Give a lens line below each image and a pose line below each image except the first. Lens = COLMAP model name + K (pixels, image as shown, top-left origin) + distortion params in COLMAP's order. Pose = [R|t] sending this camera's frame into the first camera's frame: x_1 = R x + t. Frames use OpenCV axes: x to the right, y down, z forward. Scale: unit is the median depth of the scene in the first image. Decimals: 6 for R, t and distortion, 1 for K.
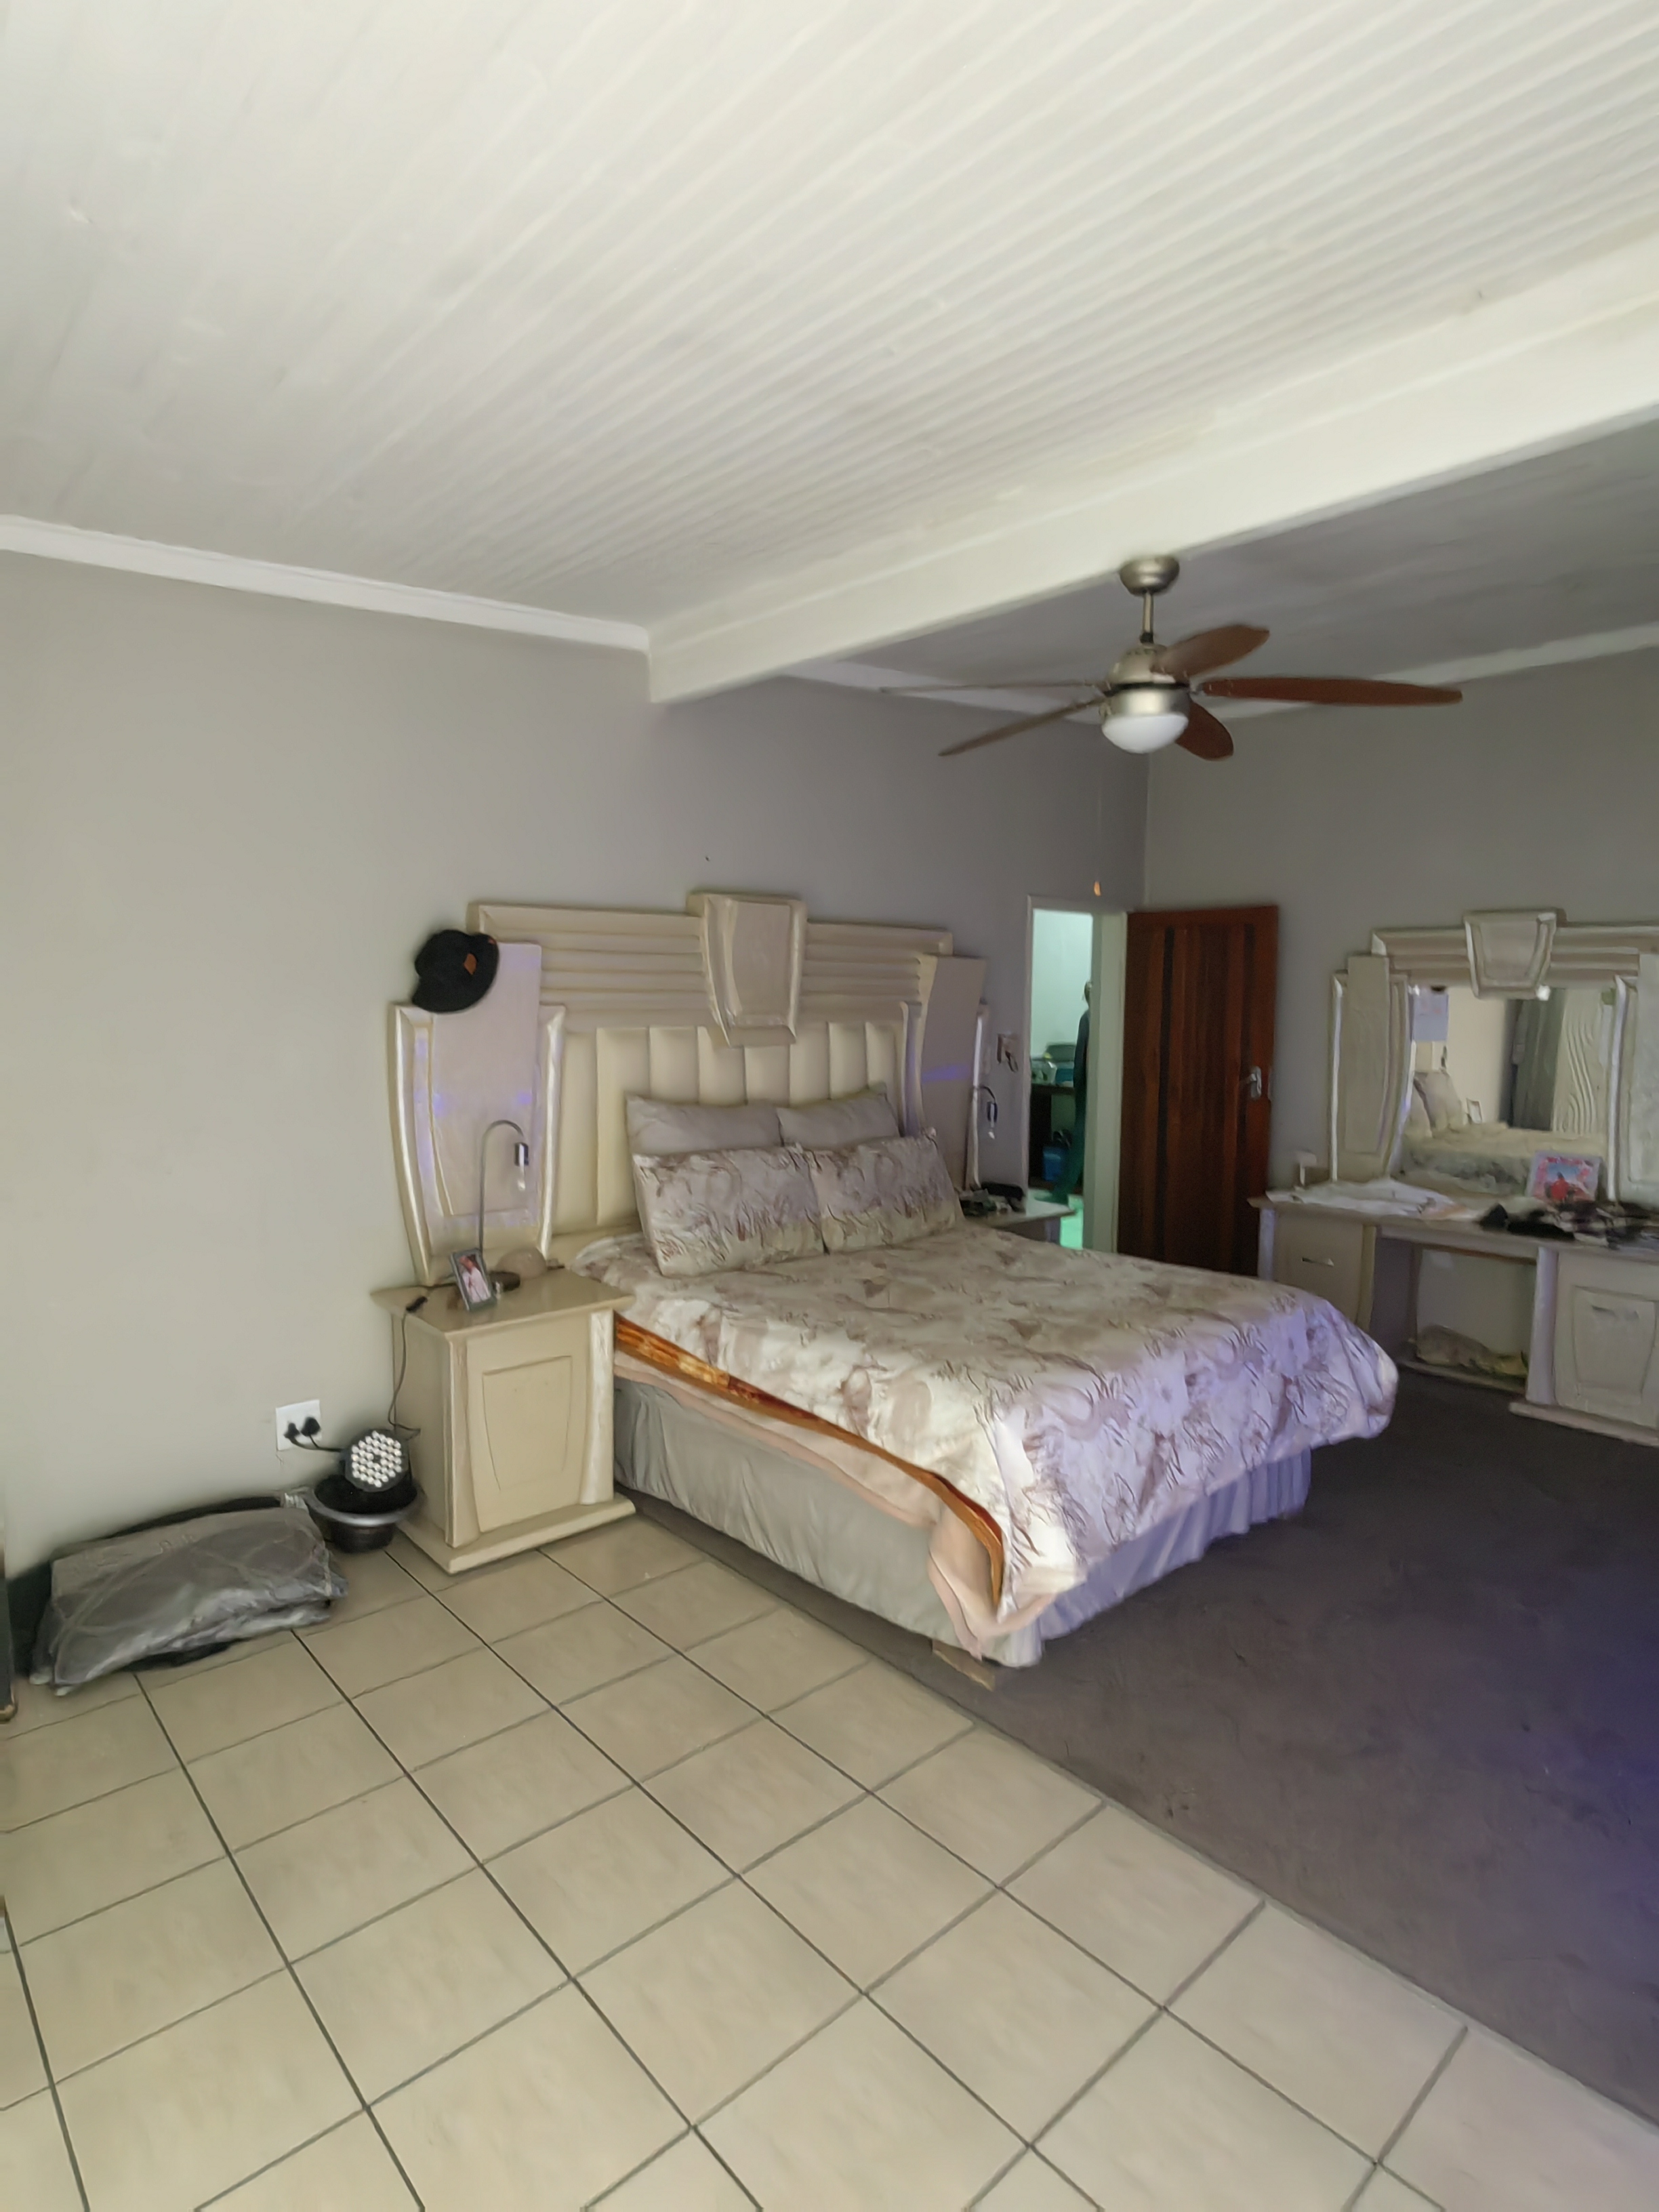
lens RADIAL K [[1165.4, 0, 831.0], [0, 1165.4, 1103.8], [0, 0, 1]] dist [0.000579, -0.009074]
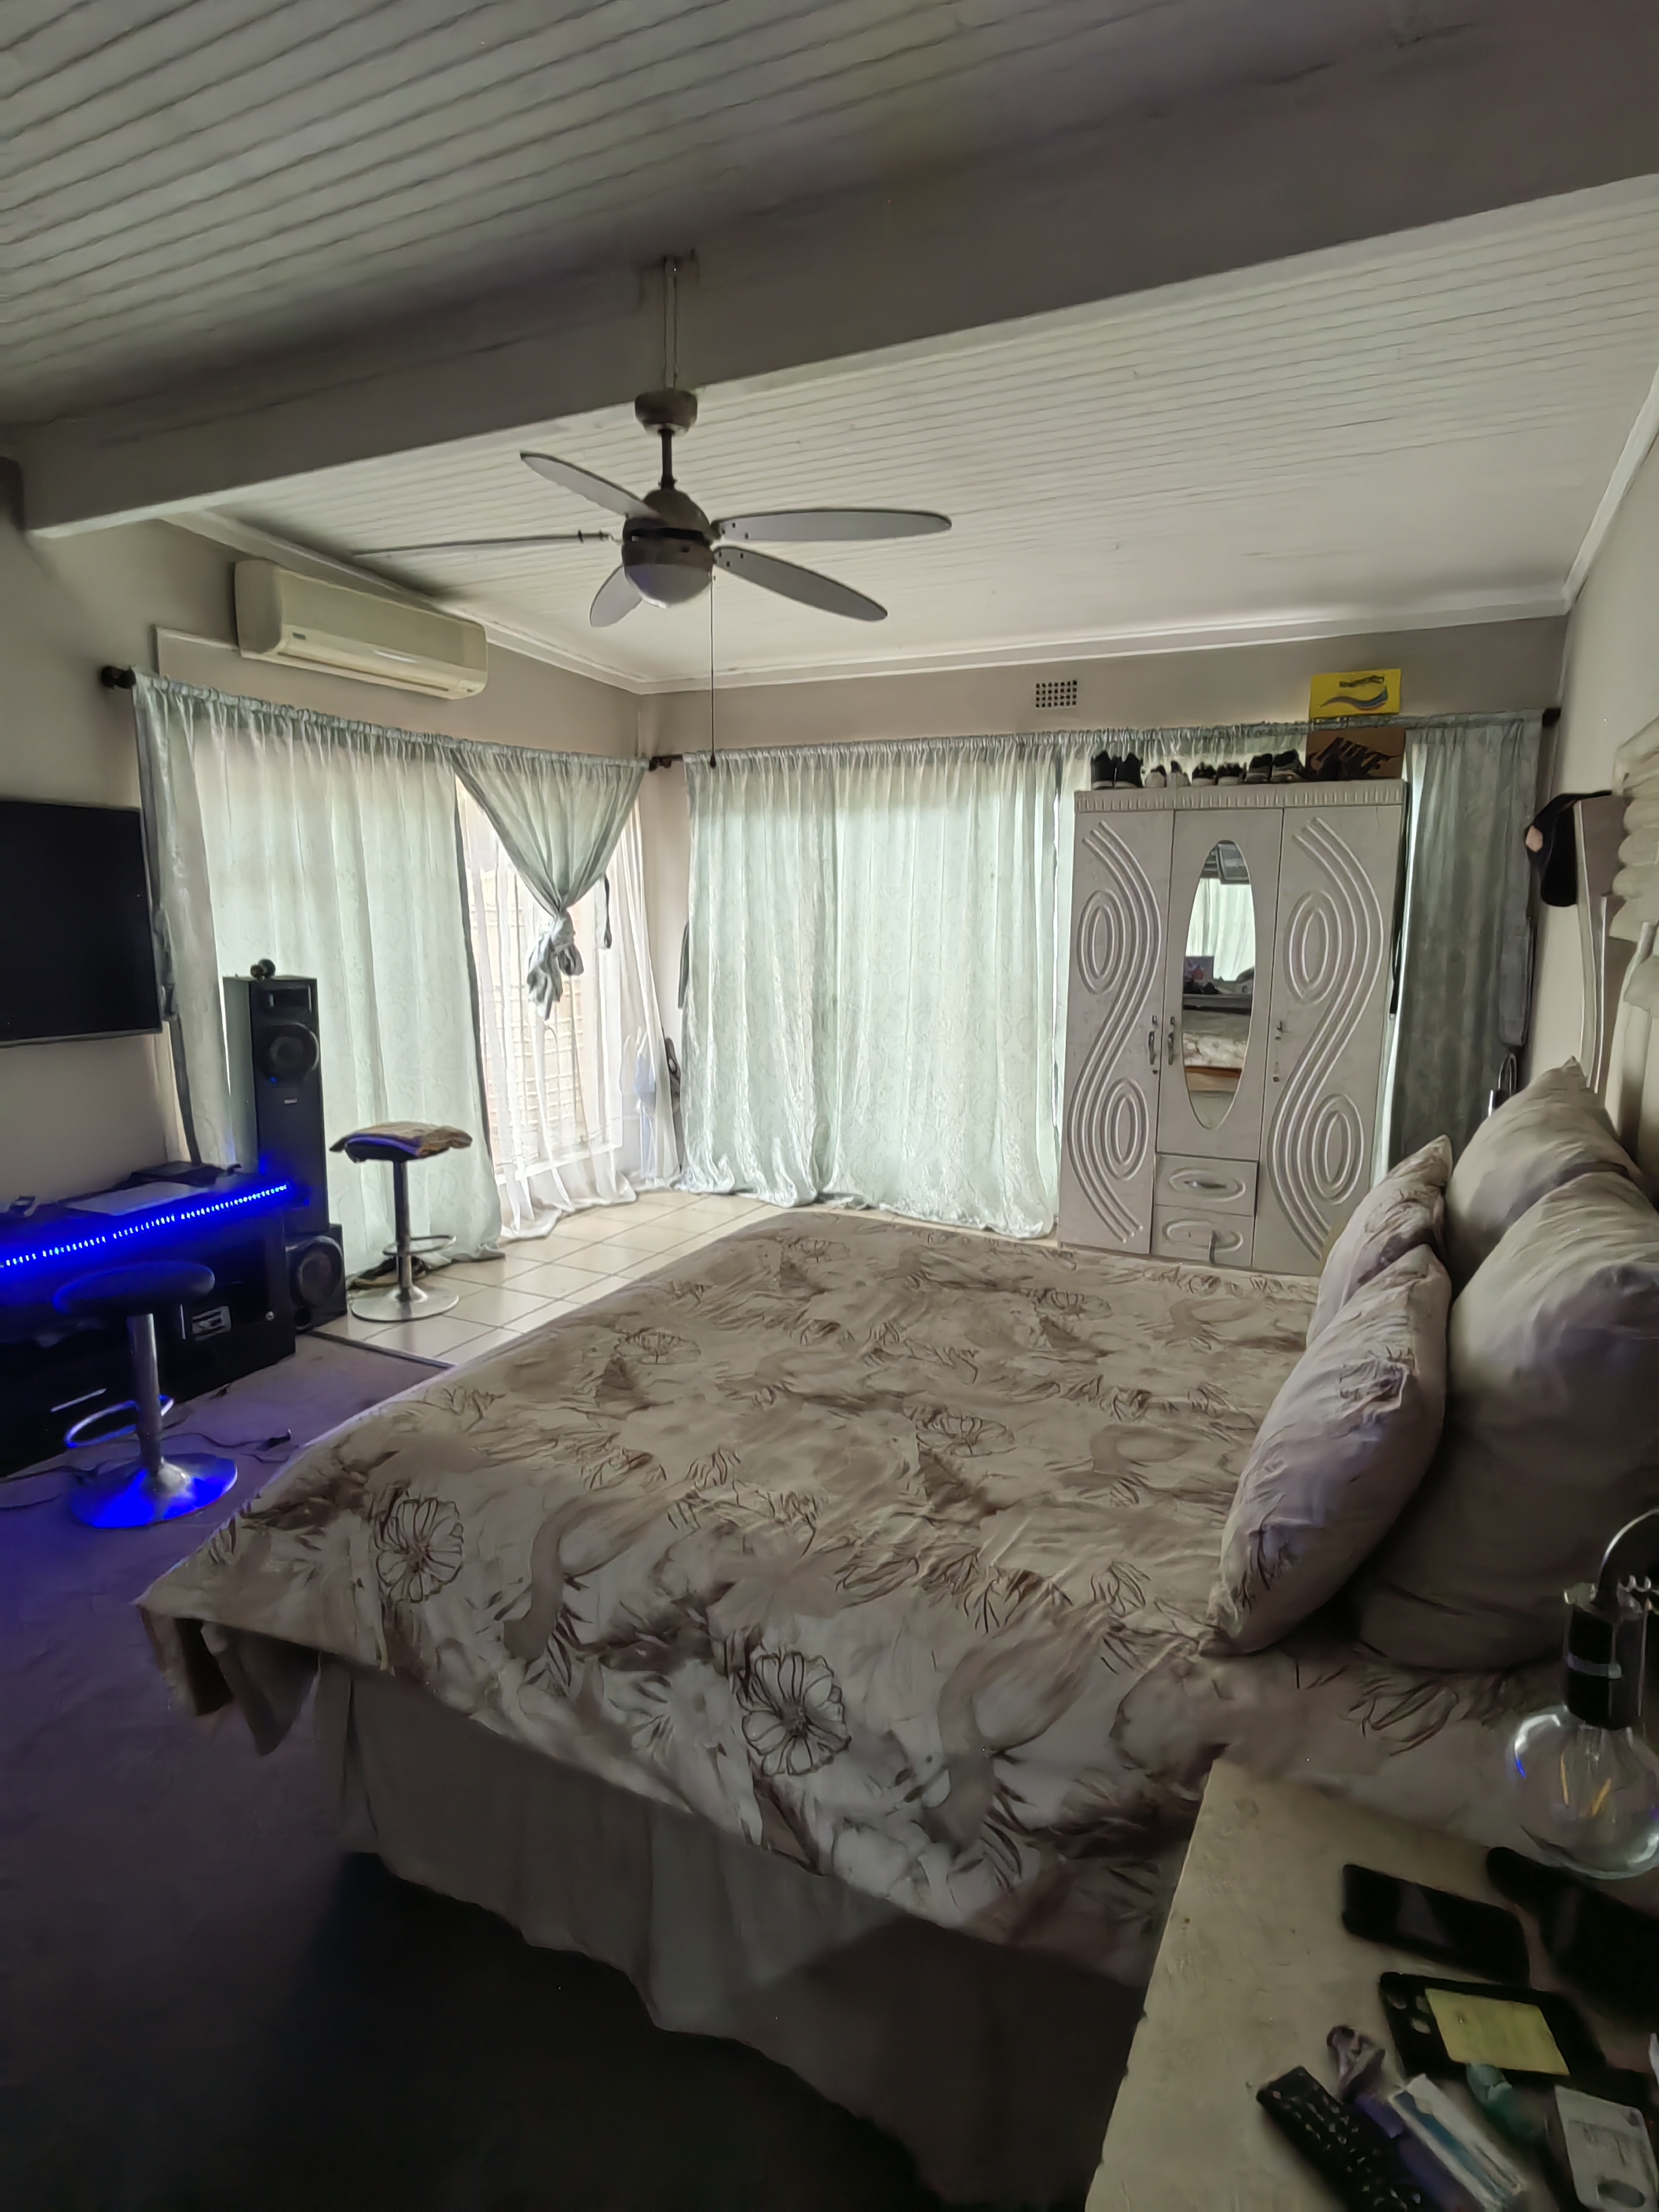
lens RADIAL K [[1165.4, 0, 831.0], [0, 1165.4, 1103.8], [0, 0, 1]] dist [0.000579, -0.009074]
pose [[-0.931072, 0.053281, -0.360923, 0.409916], [-0.047856, 0.962894, 0.265602, -0.139473], [0.361683, 0.264567, -0.893974, 1.611379]]
